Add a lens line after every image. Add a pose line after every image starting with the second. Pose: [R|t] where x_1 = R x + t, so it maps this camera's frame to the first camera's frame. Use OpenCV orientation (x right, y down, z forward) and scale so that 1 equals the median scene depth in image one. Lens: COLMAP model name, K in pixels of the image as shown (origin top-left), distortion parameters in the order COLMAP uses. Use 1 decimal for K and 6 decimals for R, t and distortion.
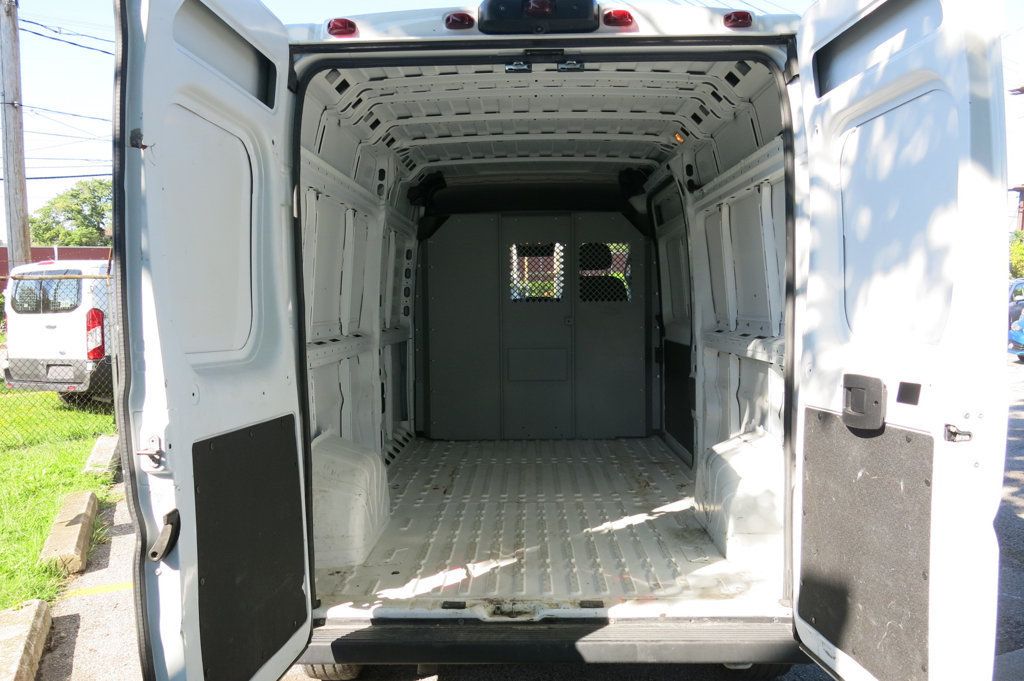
lens RADIAL K [[855.9, 0, 515.4], [0, 855.9, 347.4], [0, 0, 1]] dist [-0.027024, 0.018830]
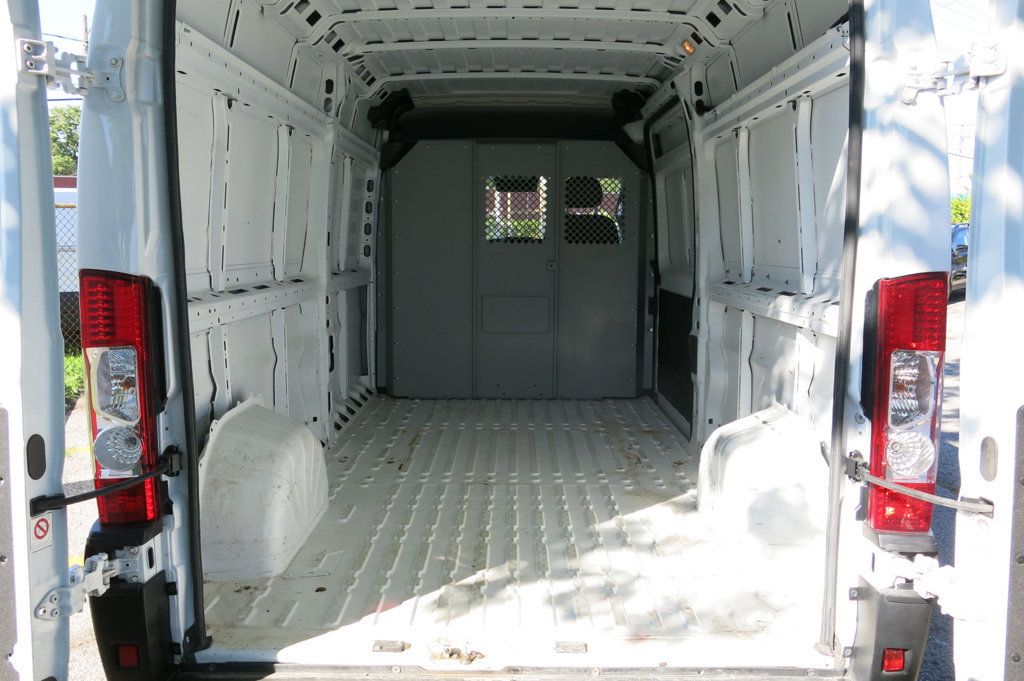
lens RADIAL K [[855.9, 0, 514.3], [0, 855.9, 343.6], [0, 0, 1]] dist [-0.027024, 0.018830]
pose [[0.999726, 0.016199, 0.016918, 0.014615], [-0.017286, 0.997656, 0.066215, -0.011654], [-0.015805, -0.066490, 0.997662, 0.167337]]
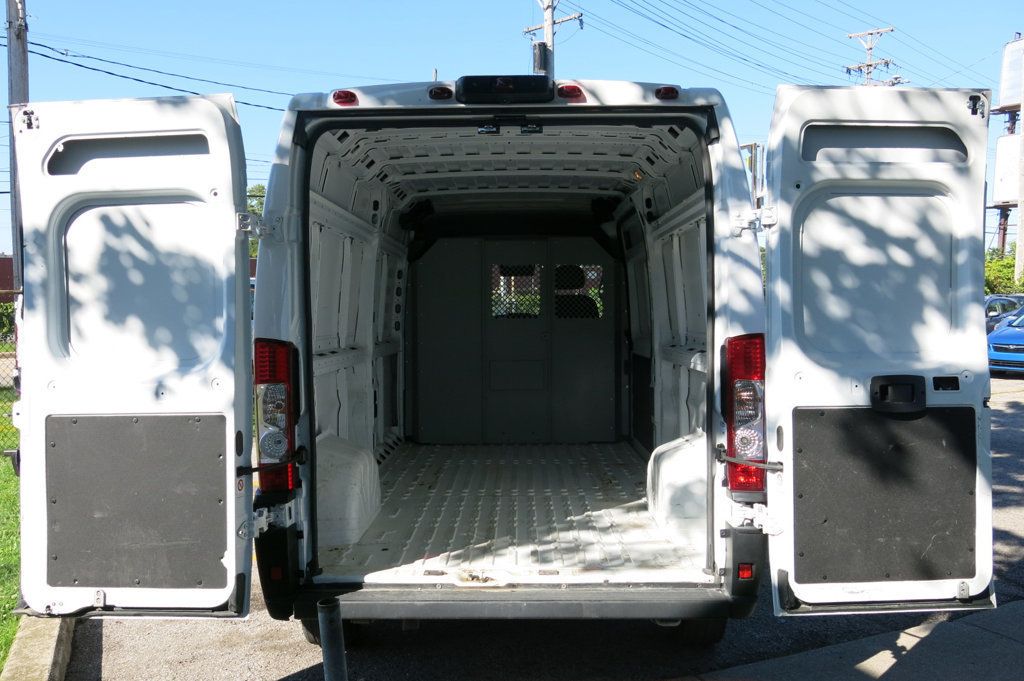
lens RADIAL K [[855.9, 0, 511.7], [0, 855.9, 339.7], [0, 0, 1]] dist [-0.027024, 0.018830]
pose [[0.999976, 0.004982, 0.004842, 0.019844], [-0.004865, 0.999706, -0.023754, 0.000840], [-0.004959, 0.023730, 0.999706, -0.135460]]
